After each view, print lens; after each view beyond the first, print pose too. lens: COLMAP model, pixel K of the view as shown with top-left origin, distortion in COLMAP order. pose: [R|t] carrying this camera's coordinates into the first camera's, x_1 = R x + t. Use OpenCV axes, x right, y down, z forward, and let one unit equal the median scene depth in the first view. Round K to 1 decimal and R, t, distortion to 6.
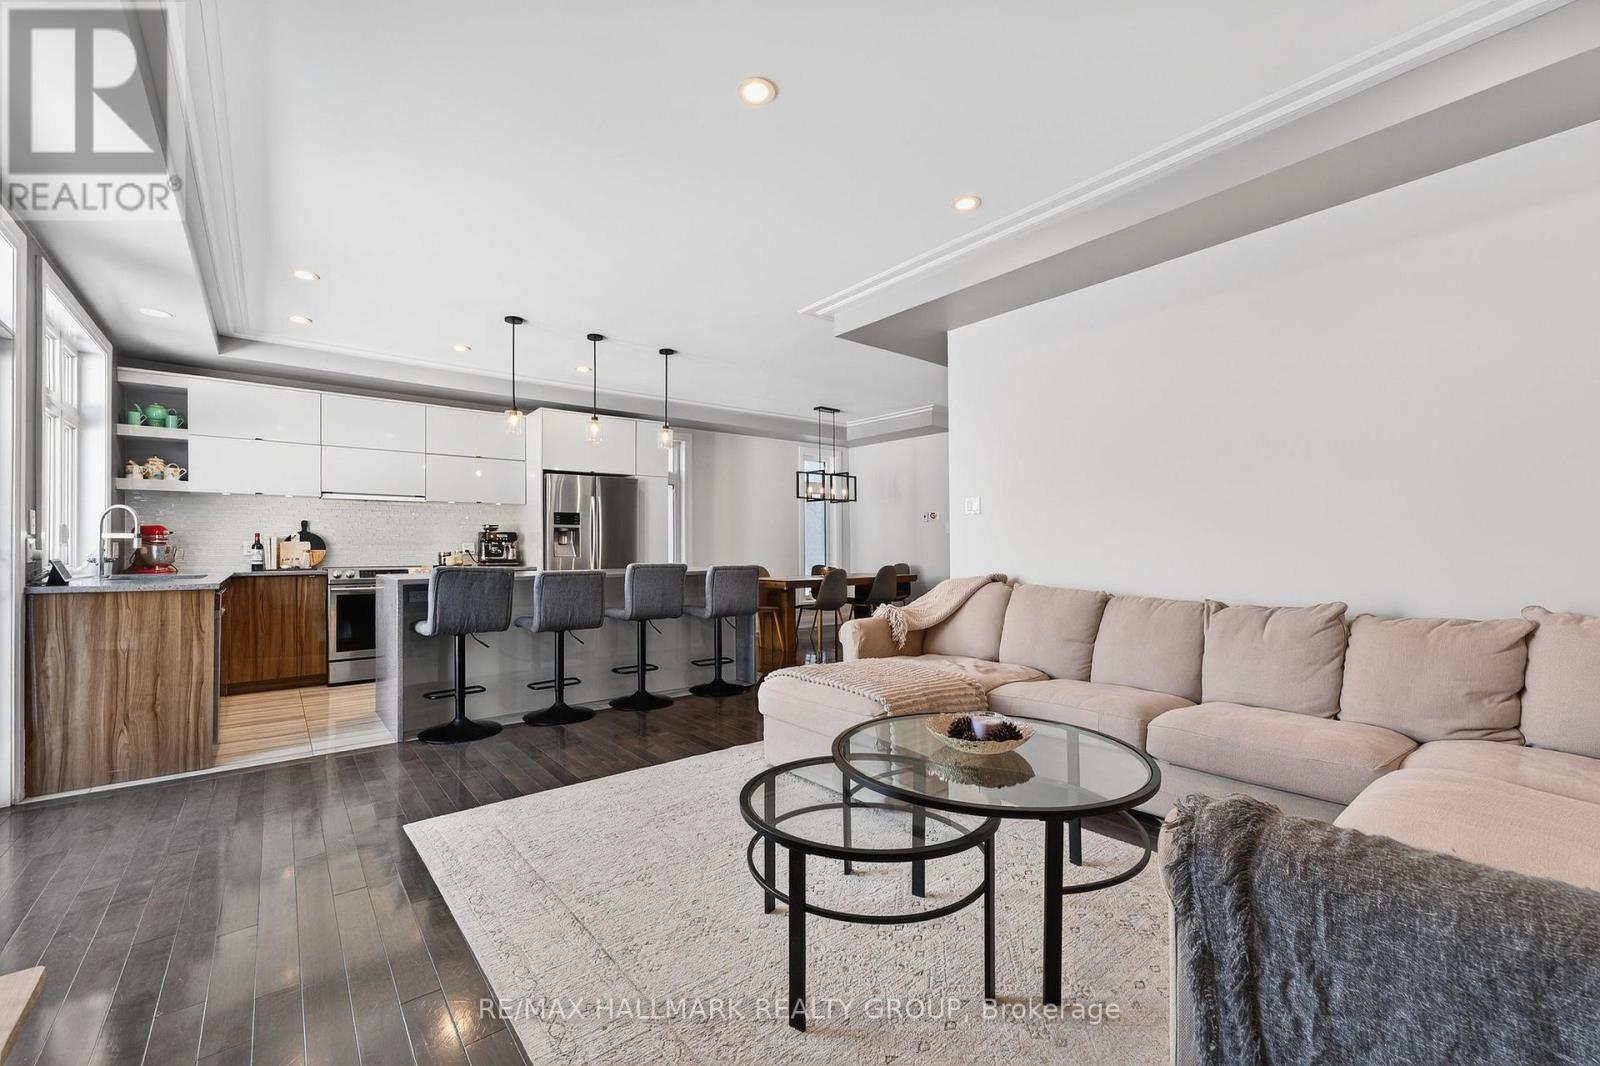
lens RADIAL K [[652.6, 0, 793.6], [0, 652.6, 542.8], [0, 0, 1]] dist [-0.002864, 0.005587]
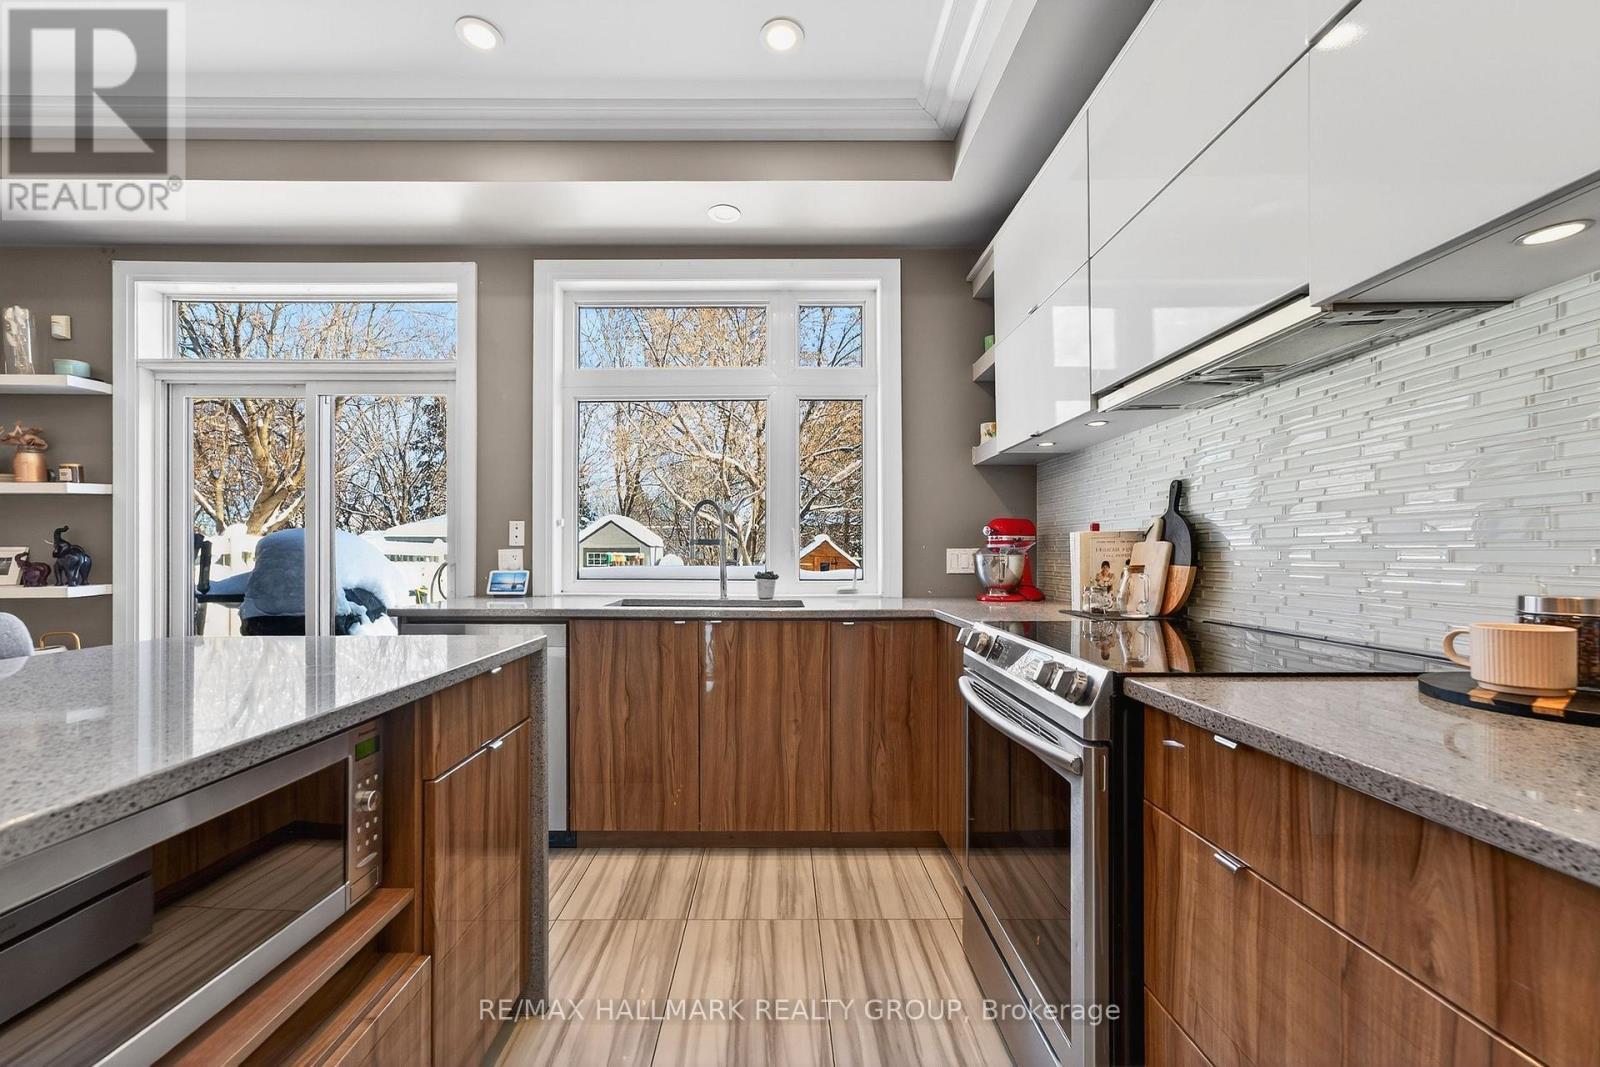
lens RADIAL K [[652.6, 0, 773.1], [0, 652.6, 556.1], [0, 0, 1]] dist [-0.002864, 0.005587]
pose [[-0.617661, 0.005816, -0.786423, -0.374433], [0.009715, 0.999953, -0.000236, 0.003955], [0.786384, -0.007786, -0.617689, 1.145091]]
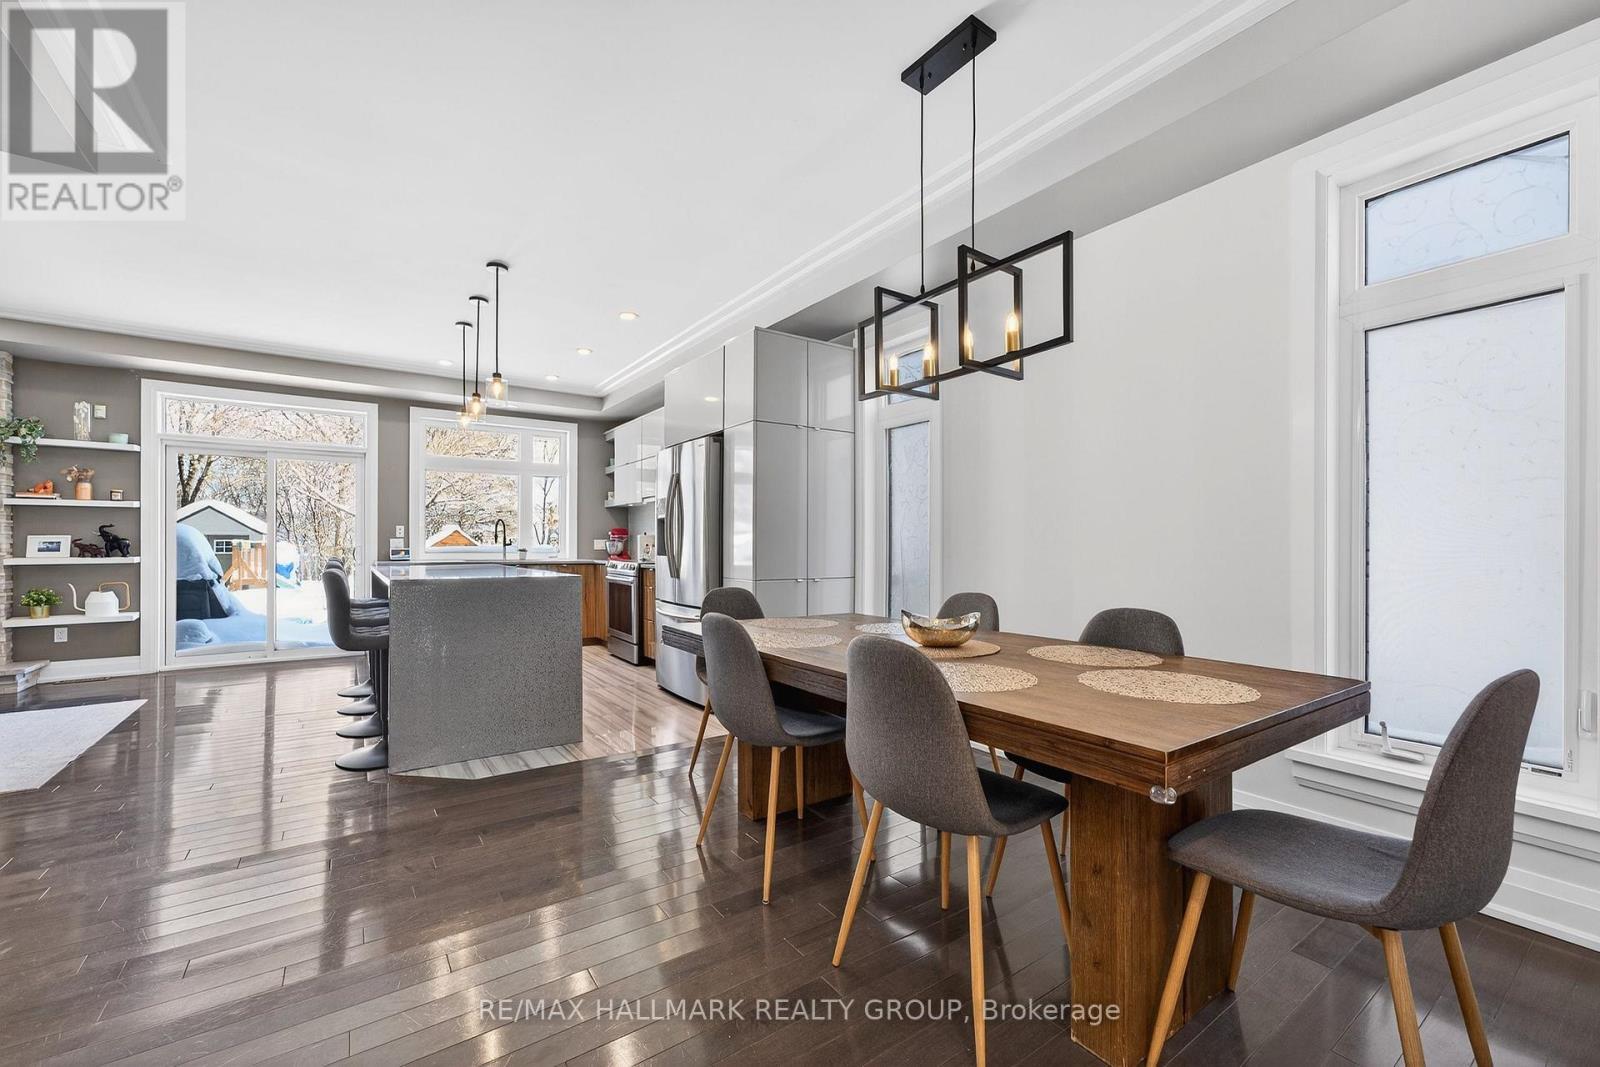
lens RADIAL K [[652.6, 0, 780.5], [0, 652.6, 546.3], [0, 0, 1]] dist [-0.002864, 0.005587]
pose [[-0.071534, 0.008661, -0.997401, 0.512014], [0.005721, 0.999949, 0.008273, 0.003420], [0.997422, -0.005115, -0.071580, 1.430816]]
